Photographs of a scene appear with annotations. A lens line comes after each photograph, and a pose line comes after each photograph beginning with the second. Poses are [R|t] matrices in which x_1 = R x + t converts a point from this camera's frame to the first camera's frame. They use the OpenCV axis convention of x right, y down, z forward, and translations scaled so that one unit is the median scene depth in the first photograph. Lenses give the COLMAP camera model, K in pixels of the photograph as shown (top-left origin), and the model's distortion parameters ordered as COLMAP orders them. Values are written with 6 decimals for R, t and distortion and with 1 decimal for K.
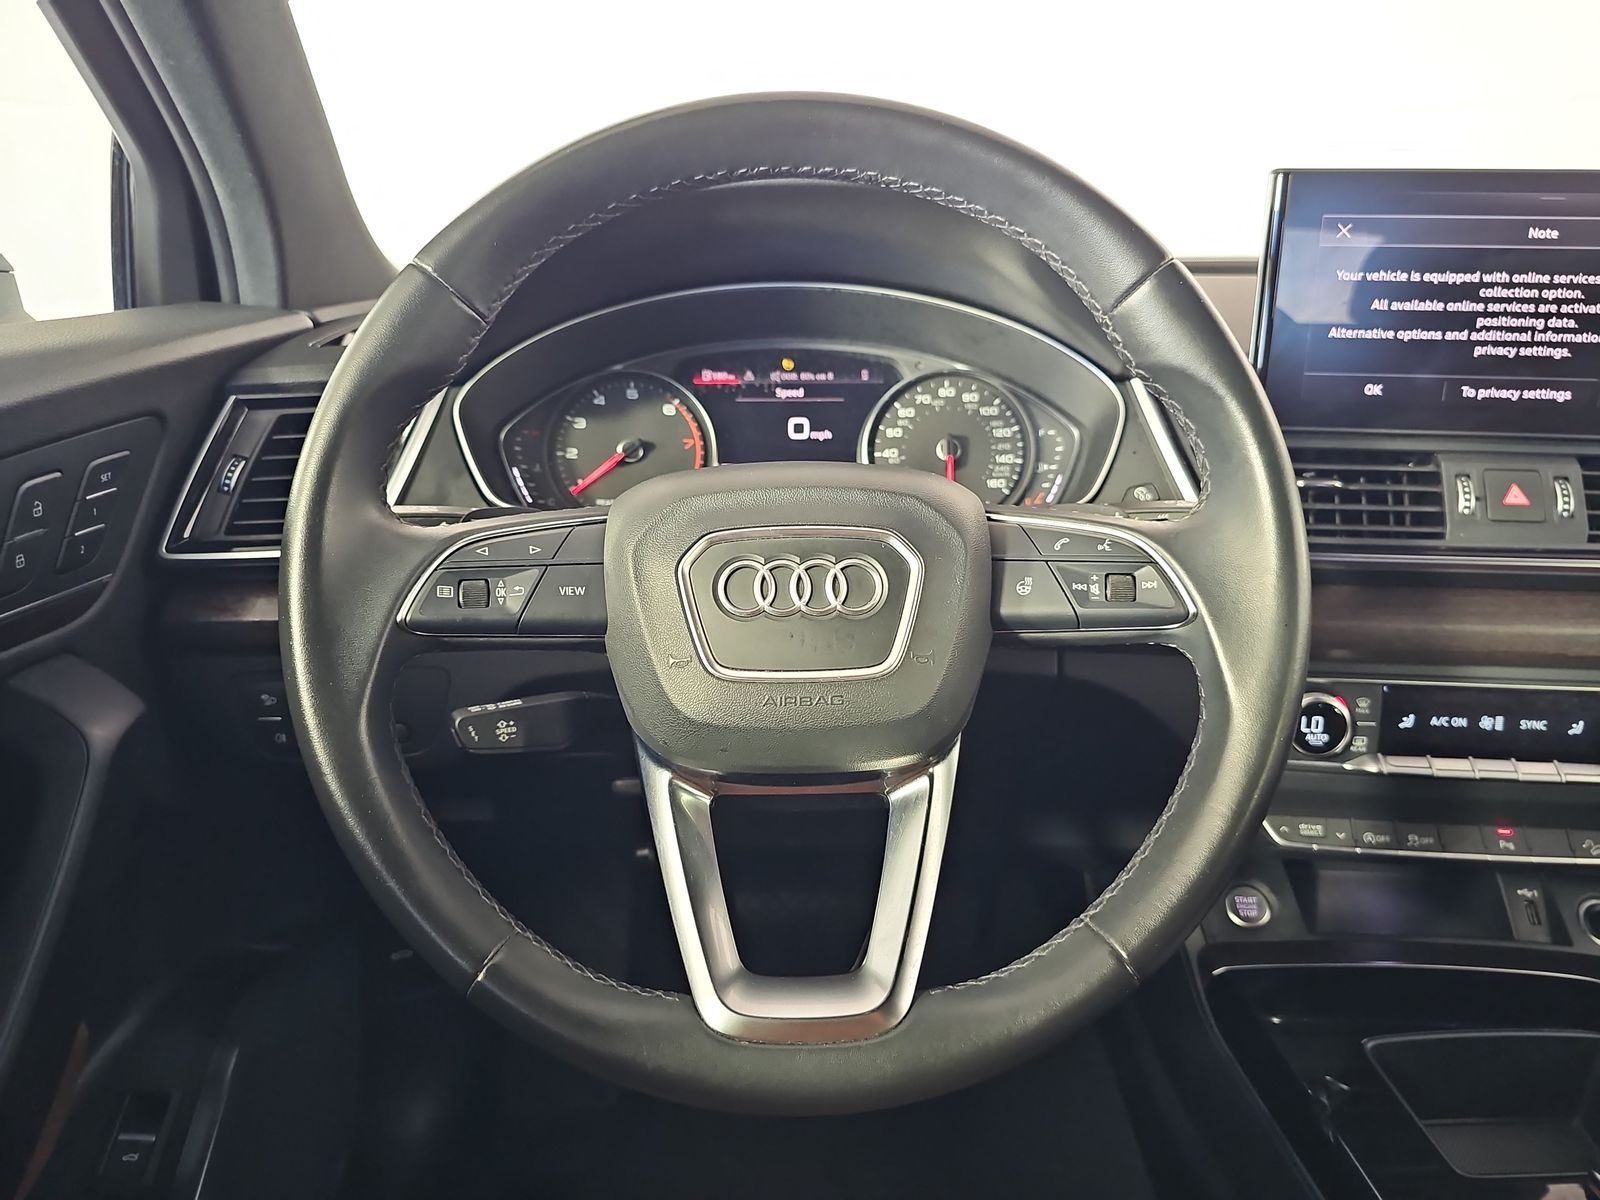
lens RADIAL K [[1059.2, 0, 800.0], [0, 1059.2, 600.0], [0, 0, 1]] dist [0.045138, -0.087826]
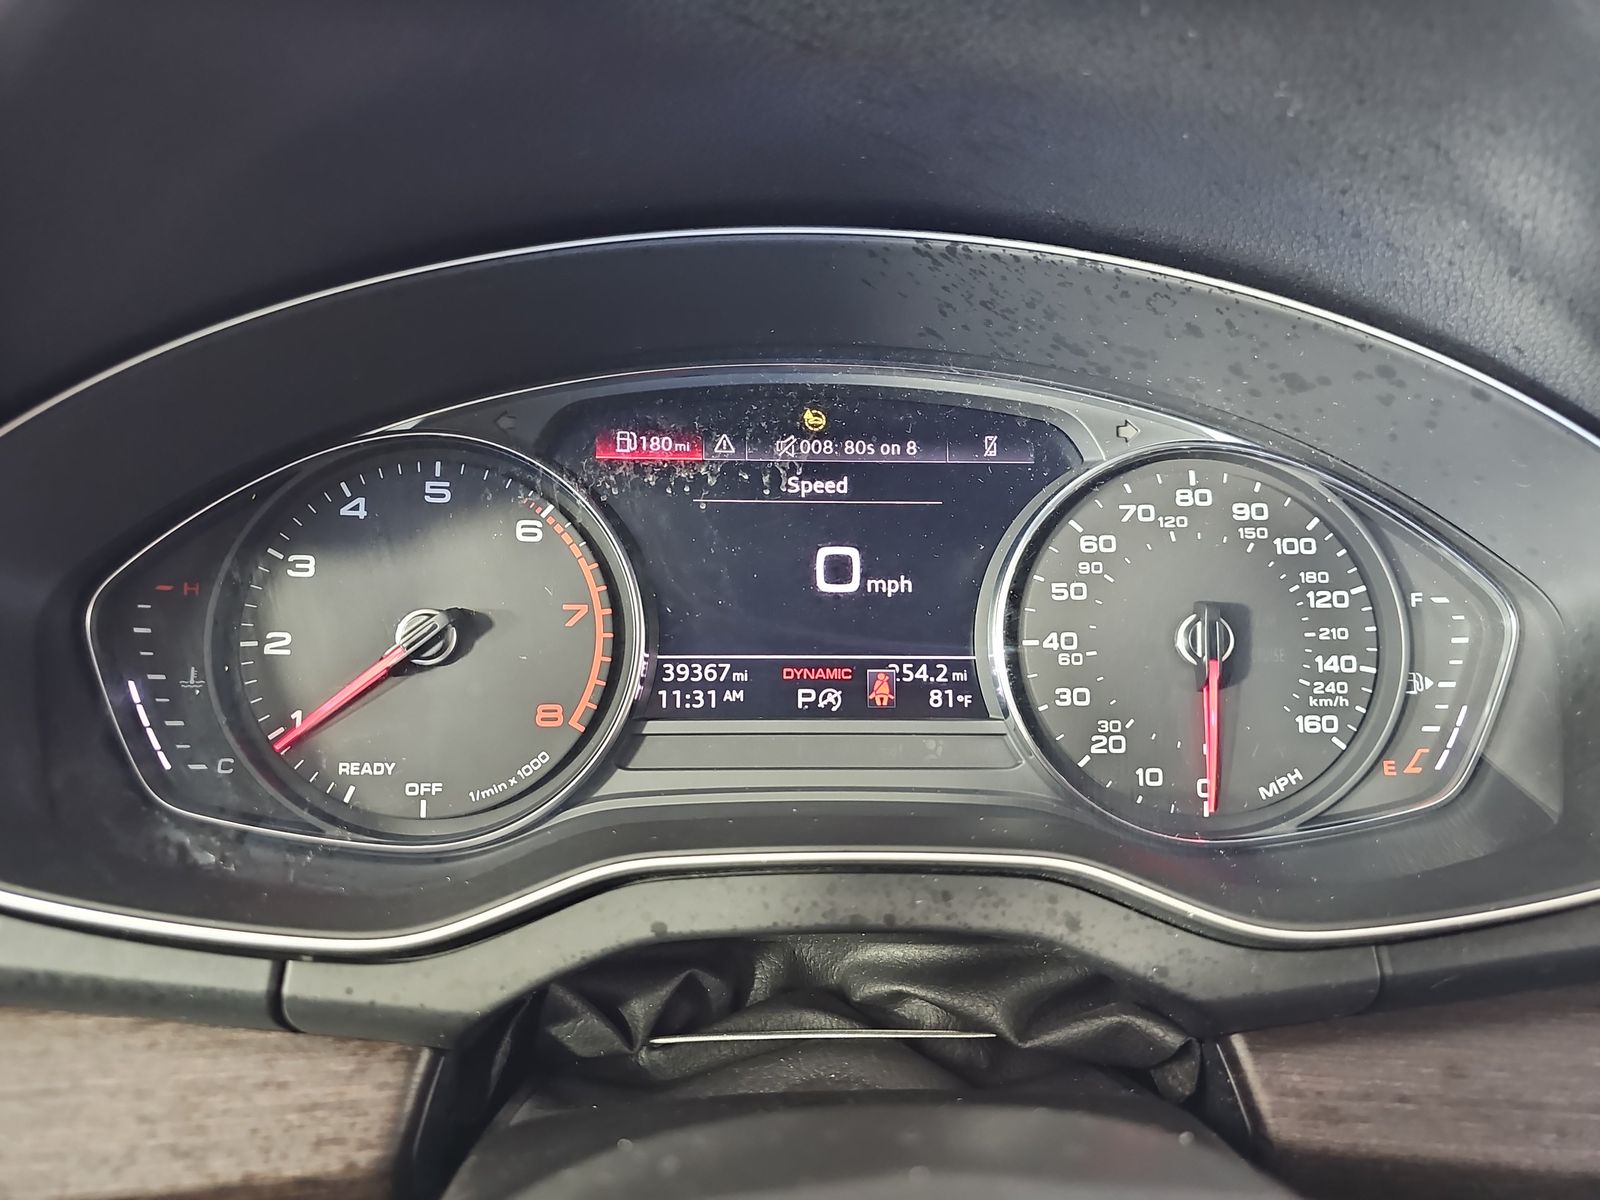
lens RADIAL K [[1002.1, 0, 800.0], [0, 1002.1, 600.0], [0, 0, 1]] dist [0.026705, -0.050734]
pose [[0.999487, 0.012269, 0.029568, -0.033880], [-0.013025, 0.999590, 0.025507, -0.188687], [-0.029243, -0.025879, 0.999237, 0.698453]]
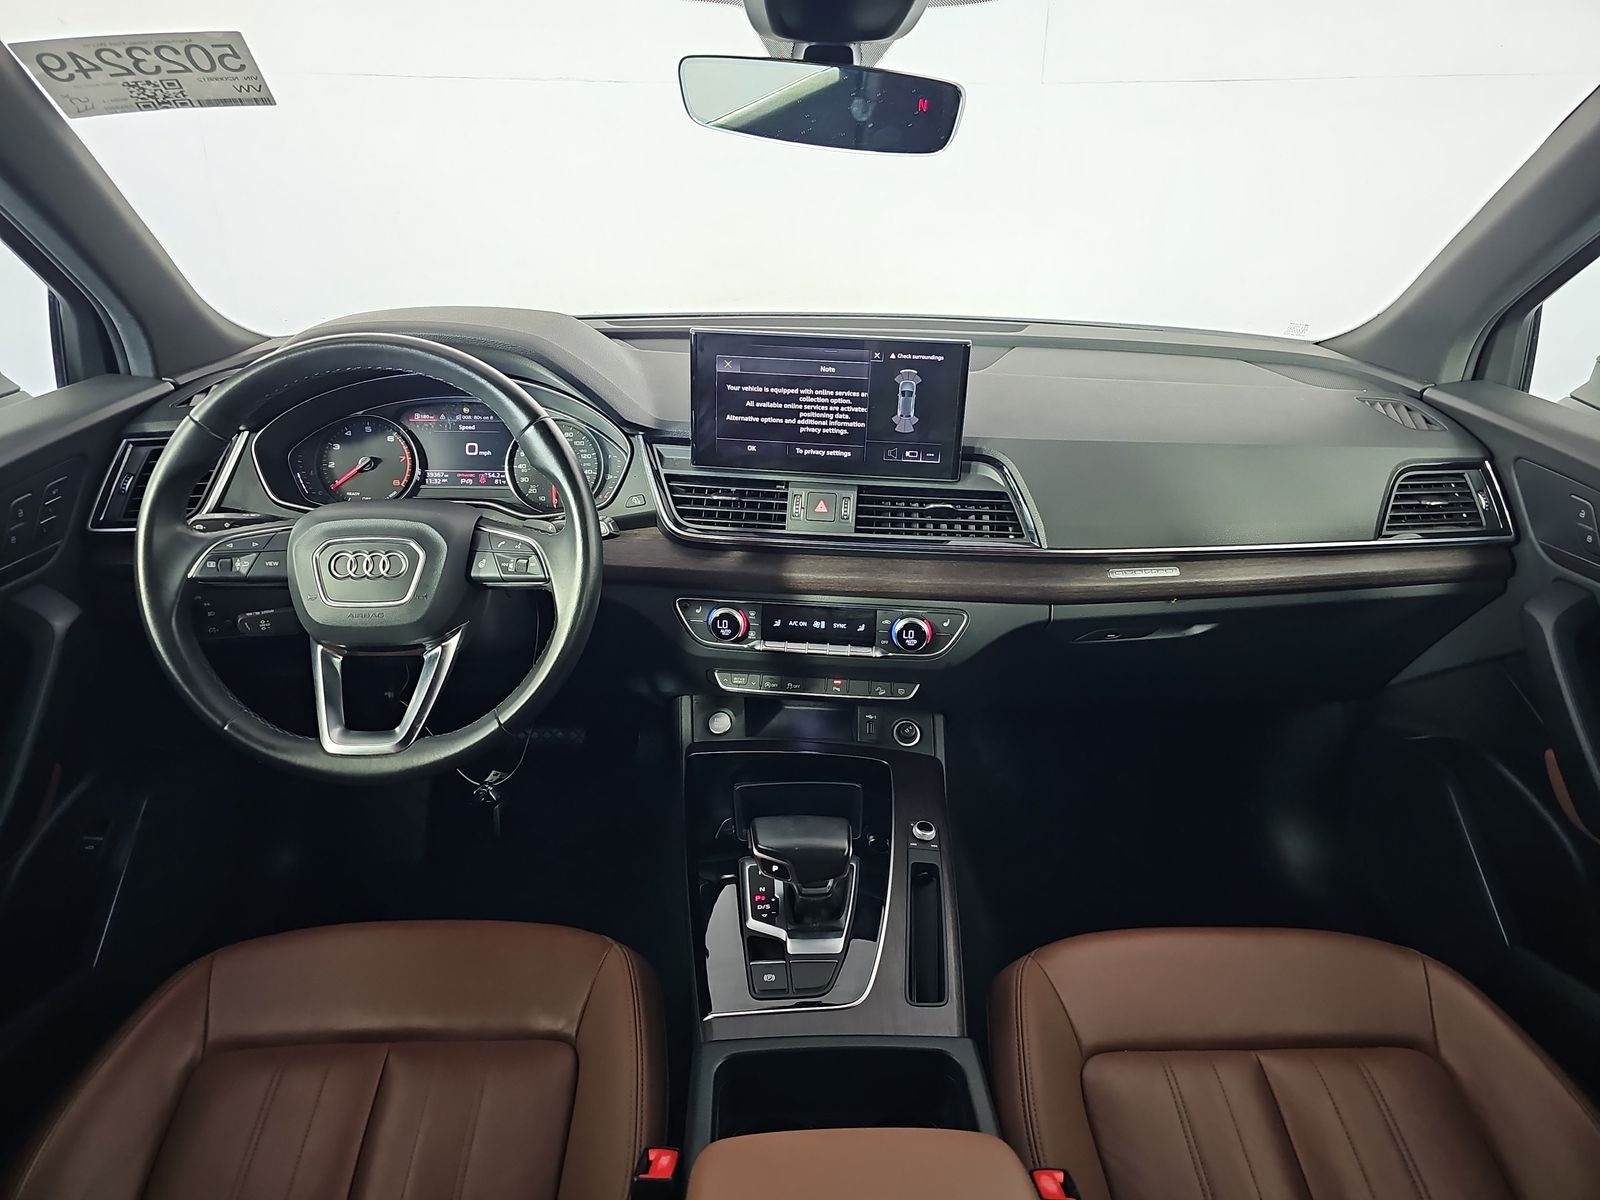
lens RADIAL K [[1002.1, 0, 800.0], [0, 1002.1, 600.0], [0, 0, 1]] dist [0.026705, -0.050734]
pose [[0.998725, 0.009761, 0.049519, 0.528374], [-0.014809, 0.994610, 0.102626, -0.111171], [-0.048251, -0.103228, 0.993487, -0.773155]]
